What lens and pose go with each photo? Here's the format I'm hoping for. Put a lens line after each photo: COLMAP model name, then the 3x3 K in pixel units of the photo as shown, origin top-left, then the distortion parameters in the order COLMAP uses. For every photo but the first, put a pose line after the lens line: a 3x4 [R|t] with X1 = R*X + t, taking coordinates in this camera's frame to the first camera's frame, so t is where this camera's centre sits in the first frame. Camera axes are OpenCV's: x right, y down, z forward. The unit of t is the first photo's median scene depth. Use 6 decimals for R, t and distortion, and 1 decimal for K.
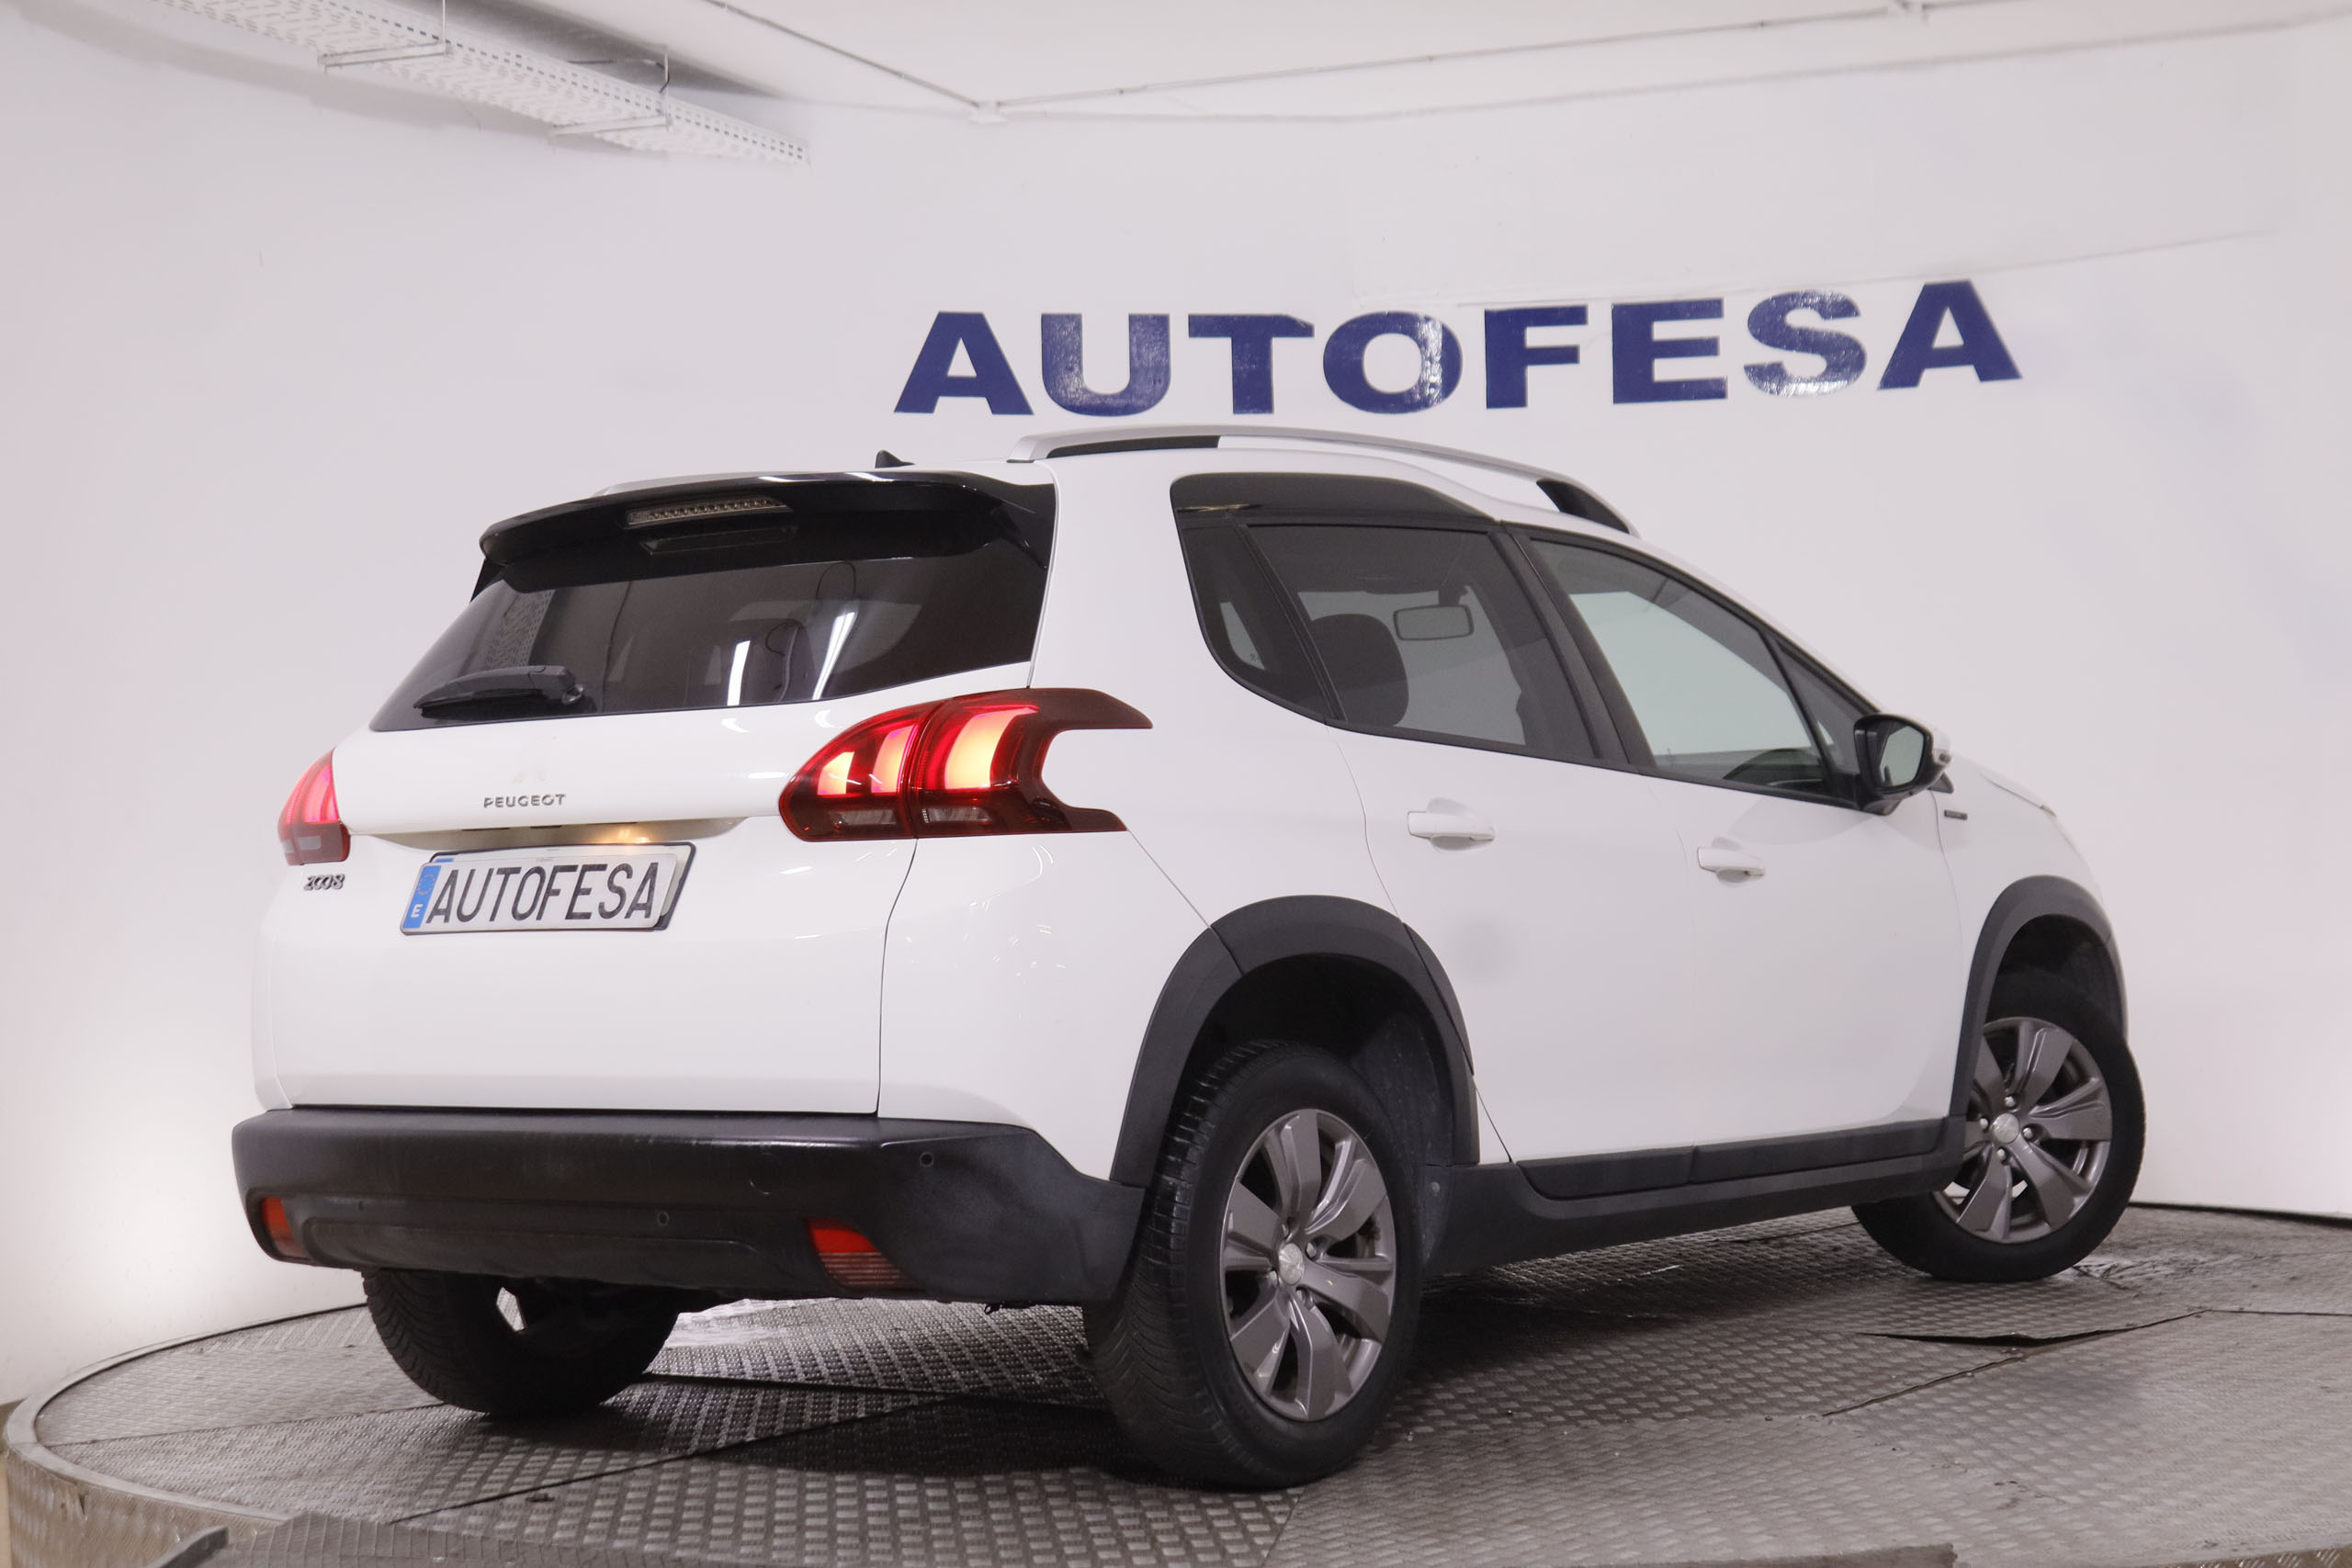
lens RADIAL K [[3701.0, 0, 1218.8], [0, 3701.0, 822.2], [0, 0, 1]] dist [0.014702, 0.000000]
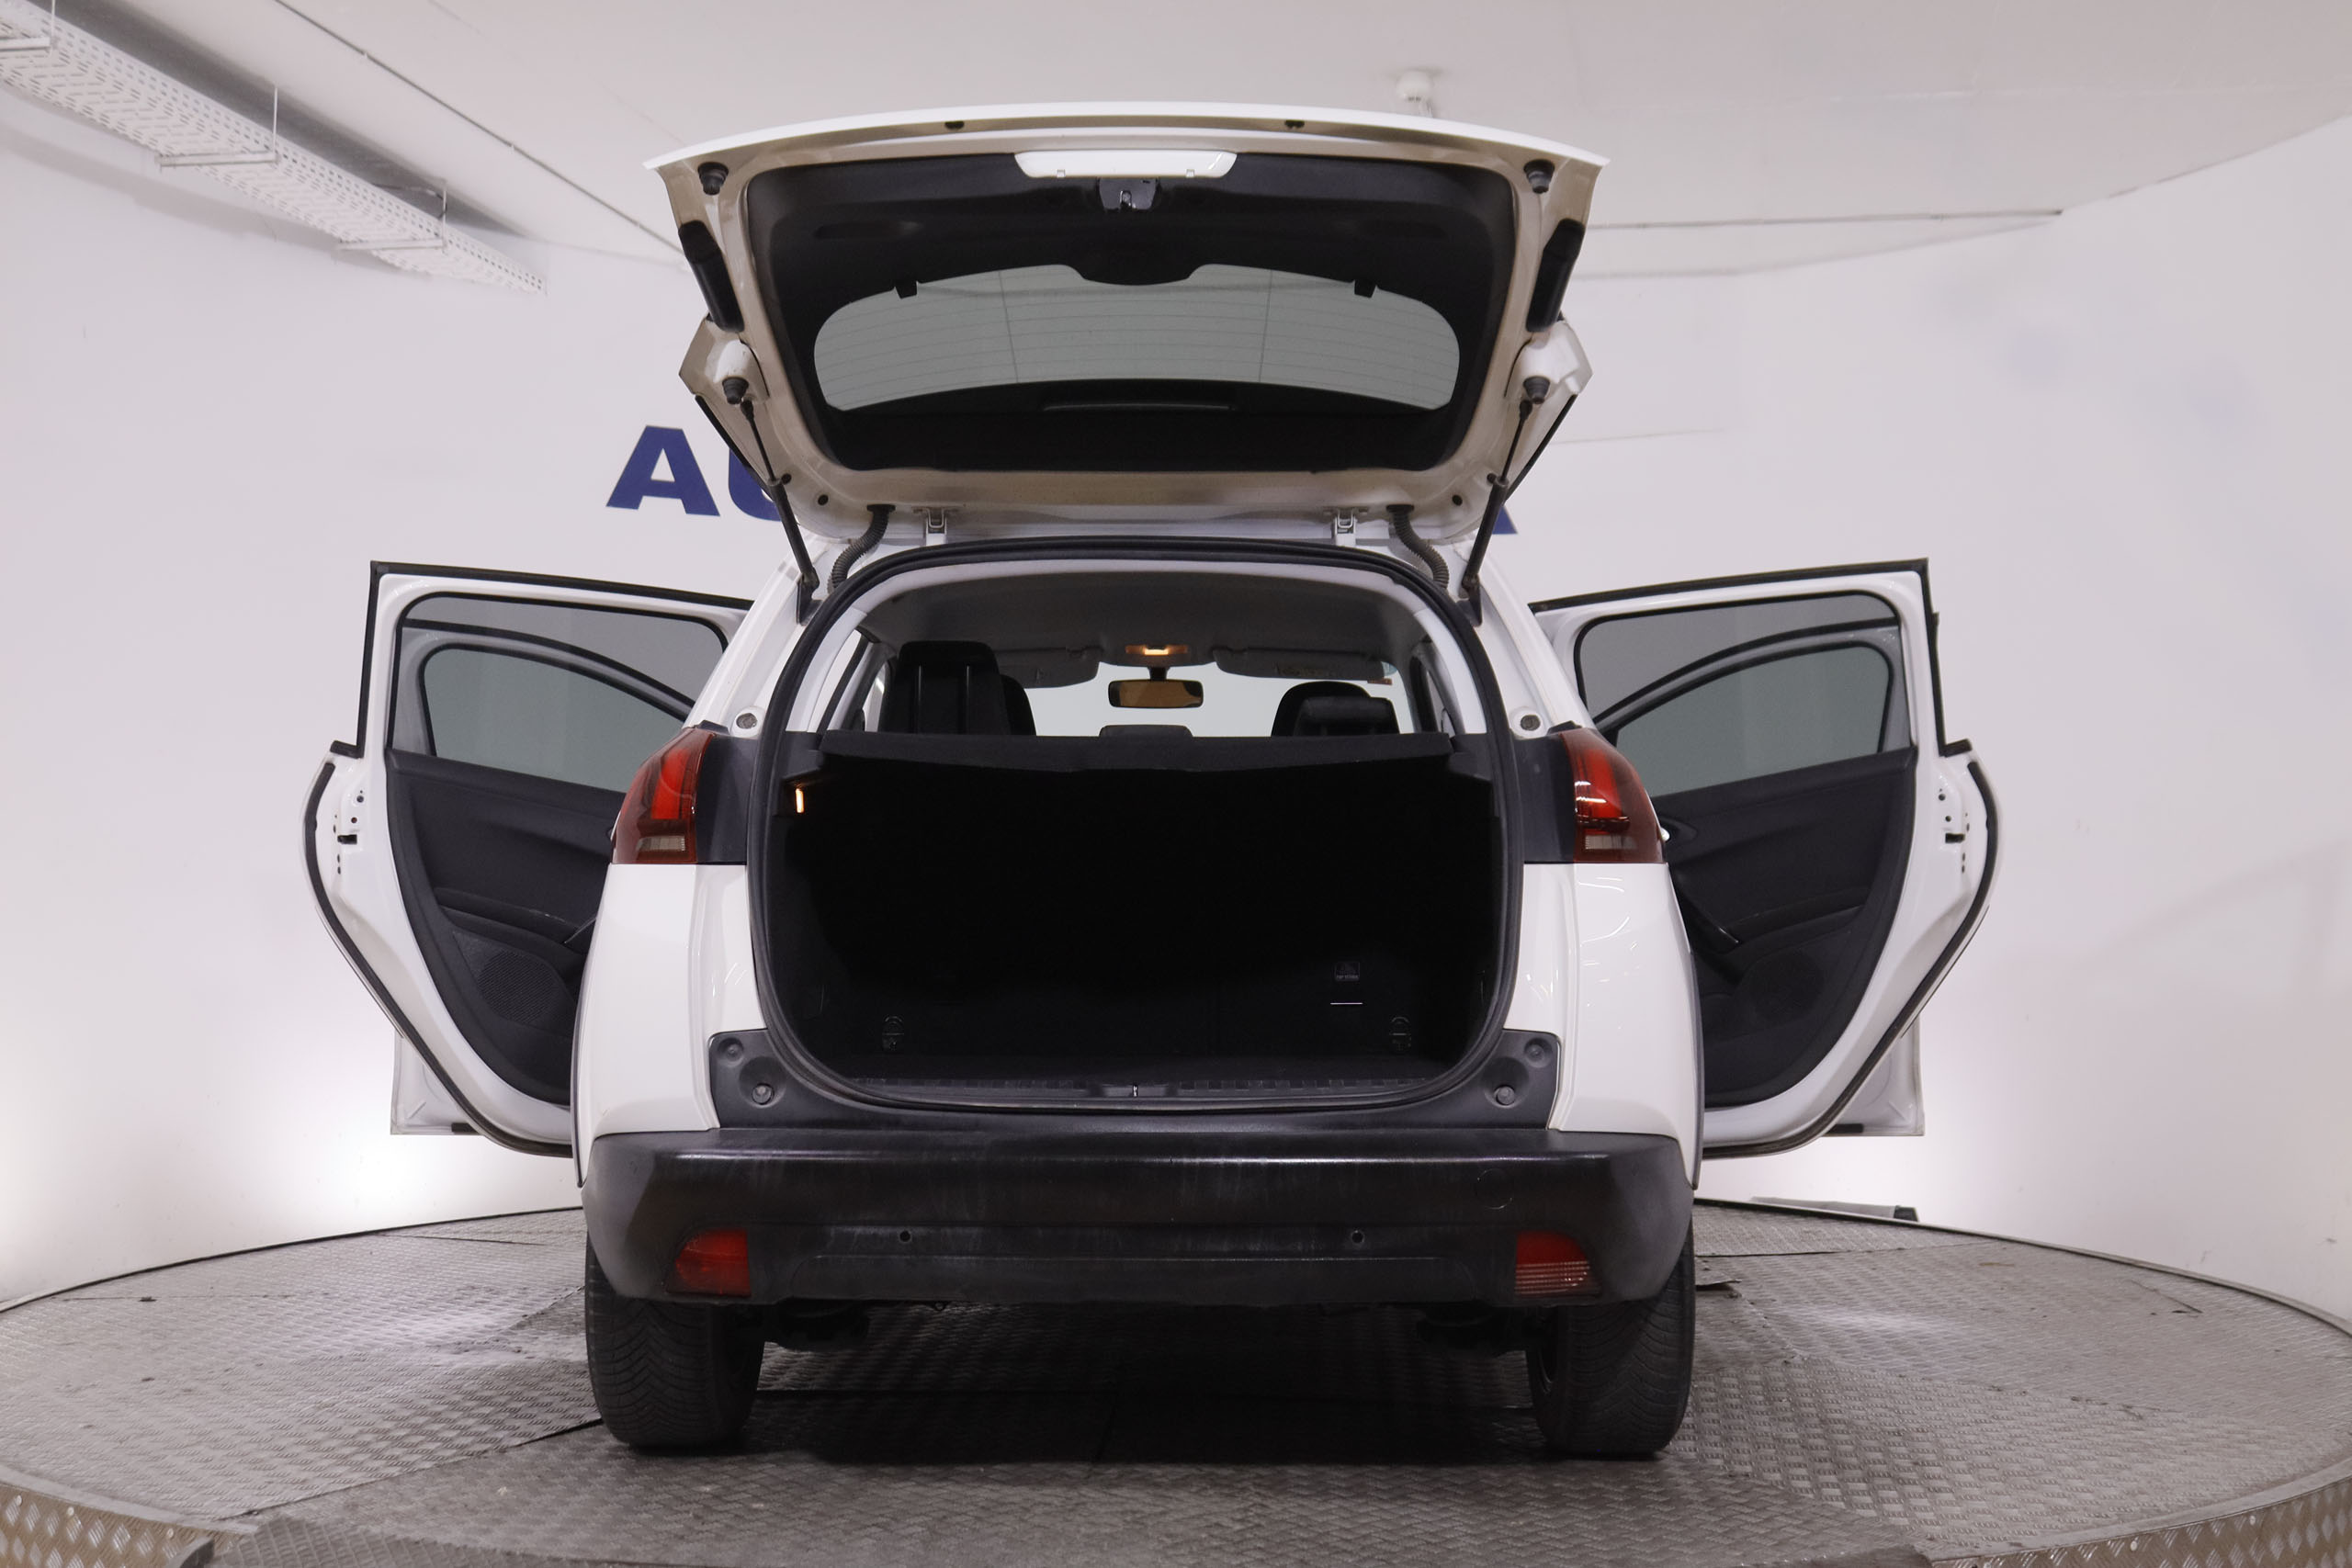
lens RADIAL K [[2748.8, 0, 1185.7], [0, 2748.8, 765.8], [0, 0, 1]] dist [-0.026806, 0.000000]
pose [[0.981258, 0.043484, 0.187730, -0.066256], [-0.035936, 0.998410, -0.043429, 0.004265], [-0.189320, 0.035869, 0.981260, 0.099457]]
